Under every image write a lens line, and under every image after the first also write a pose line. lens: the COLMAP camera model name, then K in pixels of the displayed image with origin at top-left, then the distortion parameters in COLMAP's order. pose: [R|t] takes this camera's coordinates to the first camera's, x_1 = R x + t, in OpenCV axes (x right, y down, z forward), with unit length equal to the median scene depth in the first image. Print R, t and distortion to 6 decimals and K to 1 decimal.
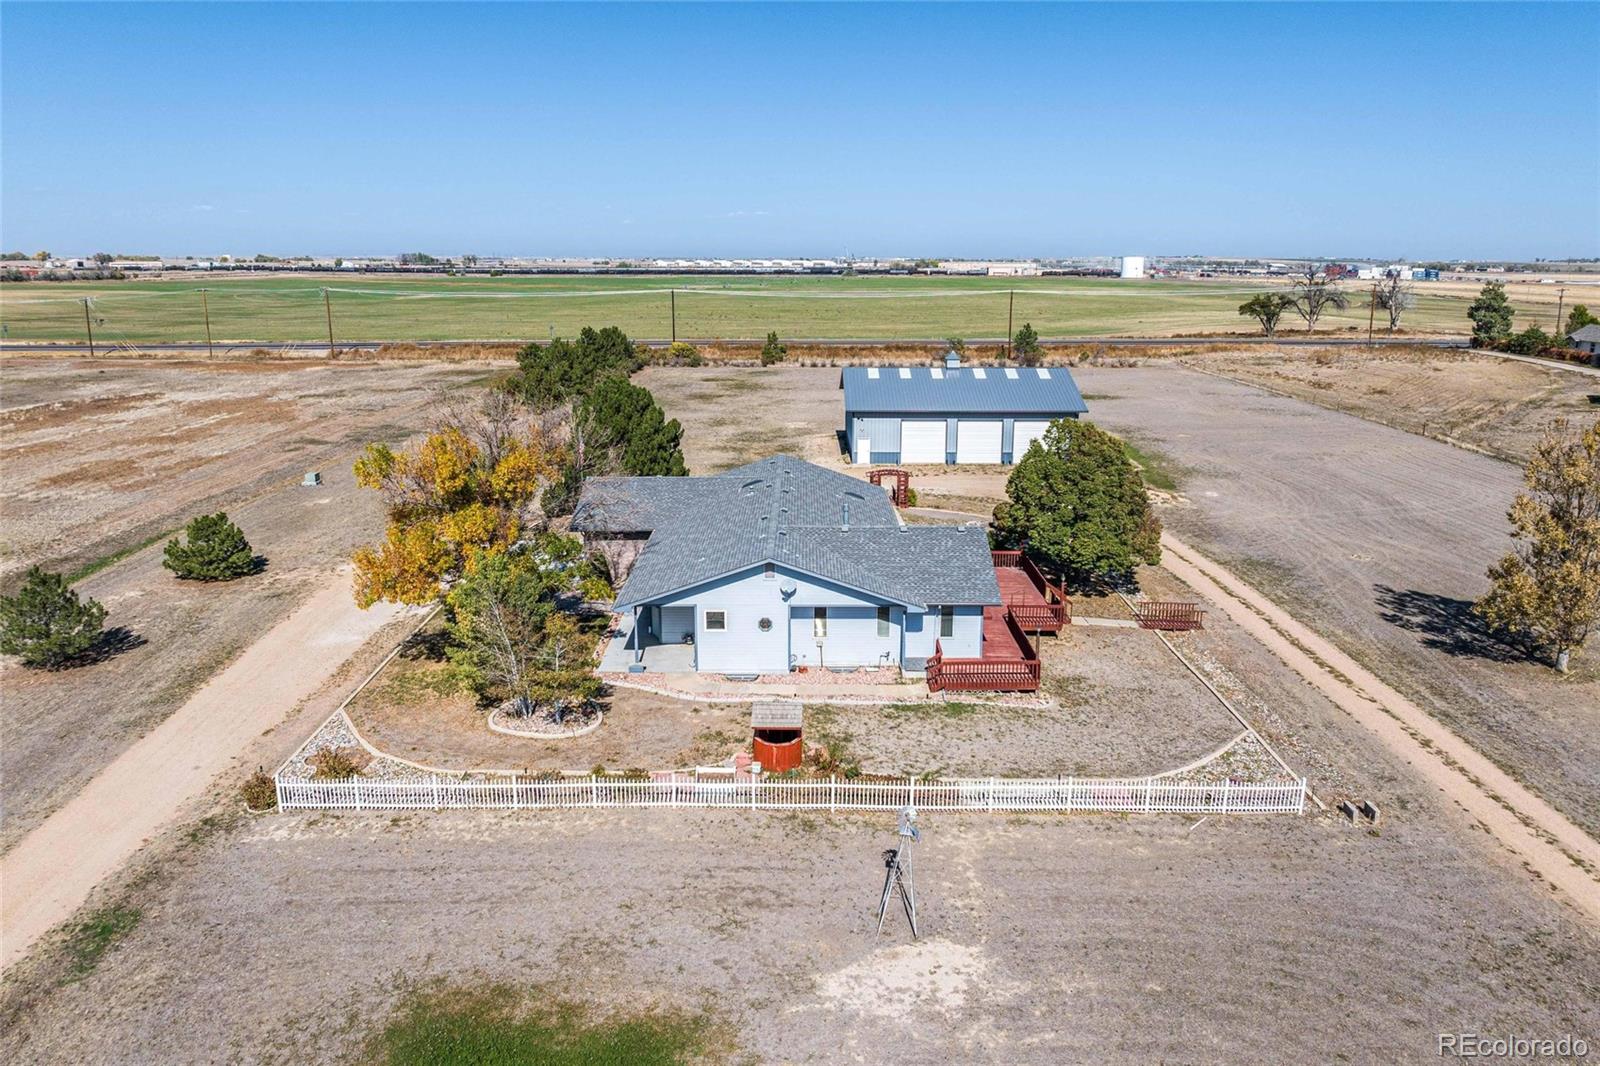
lens RADIAL K [[1117.0, 0, 800.0], [0, 1117.0, 533.0], [0, 0, 1]] dist [-0.032078, -0.004444]
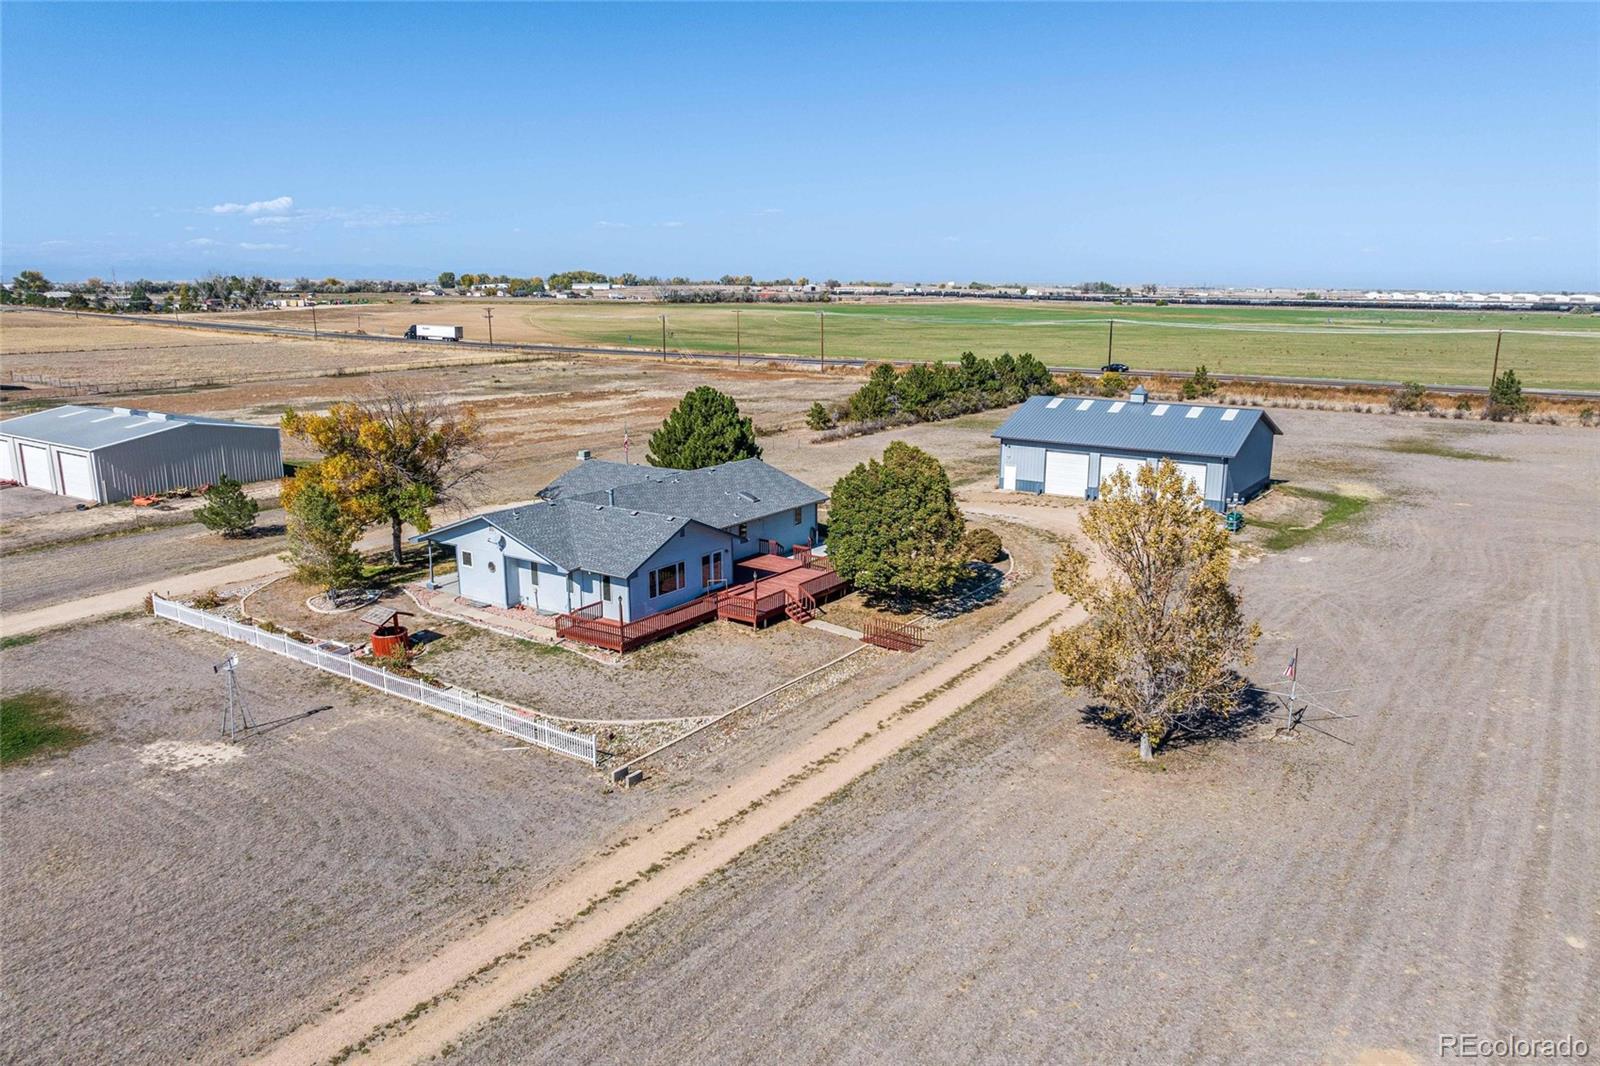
lens RADIAL K [[1117.0, 0, 800.0], [0, 1117.0, 533.0], [0, 0, 1]] dist [-0.032078, -0.004444]
pose [[0.822487, 0.123275, -0.555264, 0.458321], [-0.137110, 0.990414, 0.016790, -0.013590], [0.552011, 0.062323, 0.831504, 0.048779]]
